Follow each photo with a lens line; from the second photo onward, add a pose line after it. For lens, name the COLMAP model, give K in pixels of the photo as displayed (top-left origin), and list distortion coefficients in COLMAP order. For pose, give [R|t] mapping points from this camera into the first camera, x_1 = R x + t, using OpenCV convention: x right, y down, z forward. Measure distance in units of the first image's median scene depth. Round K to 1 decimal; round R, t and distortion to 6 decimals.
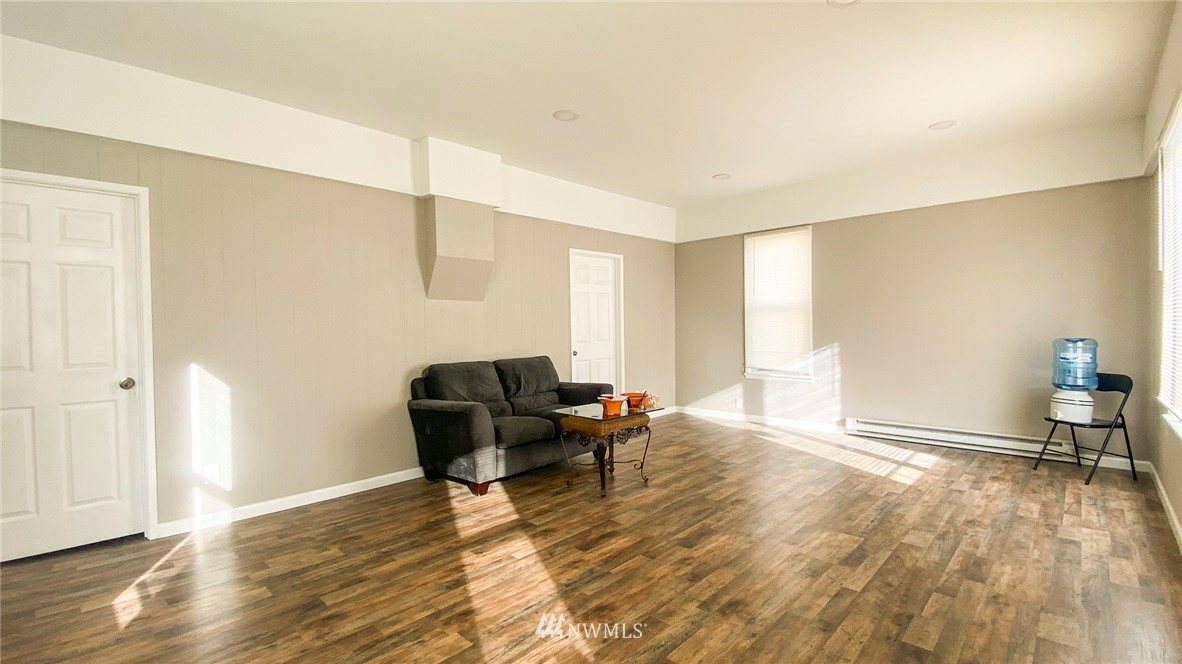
lens RADIAL K [[507.1, 0, 591.0], [0, 507.1, 332.0], [0, 0, 1]] dist [0.023752, -0.021603]
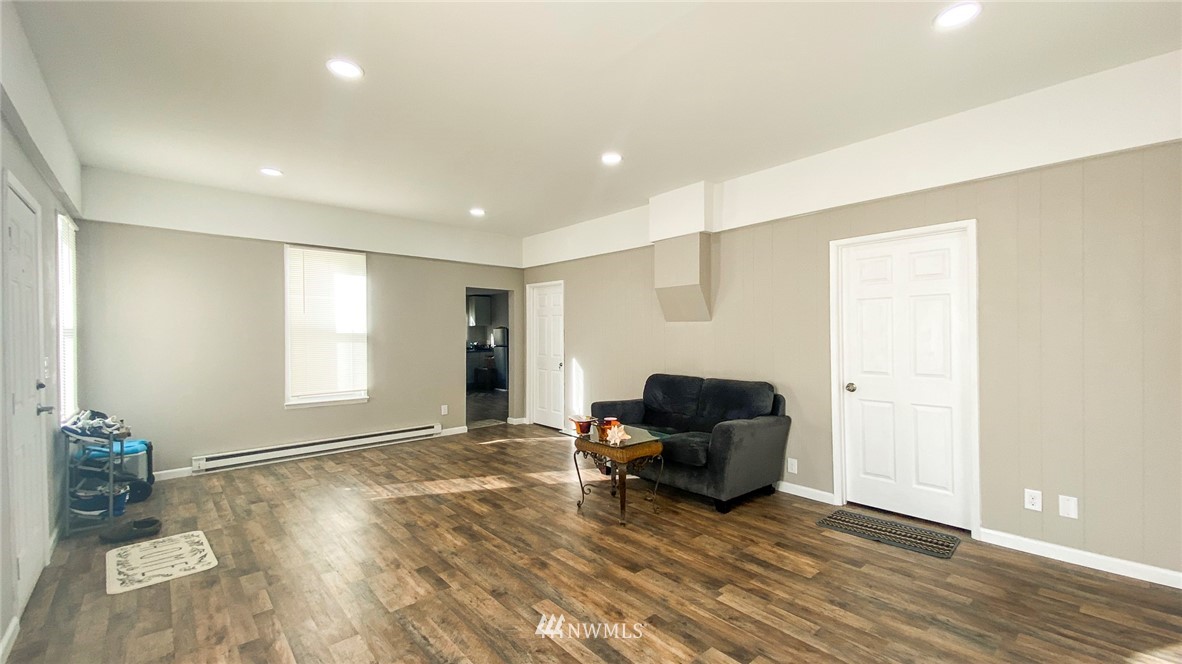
lens RADIAL K [[467.4, 0, 594.0], [0, 467.4, 334.1], [0, 0, 1]] dist [0.062655, -0.022687]
pose [[-0.066127, 0.019789, -0.997615, 1.125870], [-0.006285, 0.999775, 0.020248, -0.076306], [0.997791, 0.007609, -0.065987, 1.192453]]
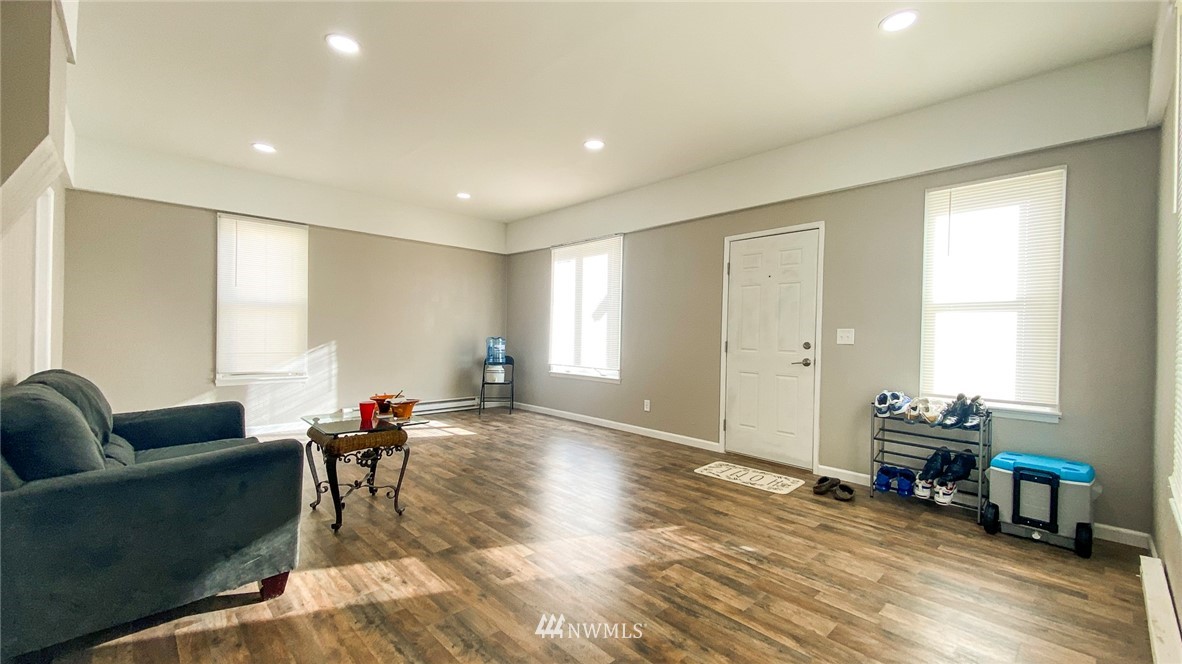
lens RADIAL K [[483.3, 0, 591.0], [0, 483.3, 332.0], [0, 0, 1]] dist [0.000831, -0.000199]
pose [[0.042059, 0.015676, 0.998992, -0.879802], [-0.008112, 0.999849, -0.015348, 0.022161], [-0.999082, -0.007458, 0.042180, 0.691619]]
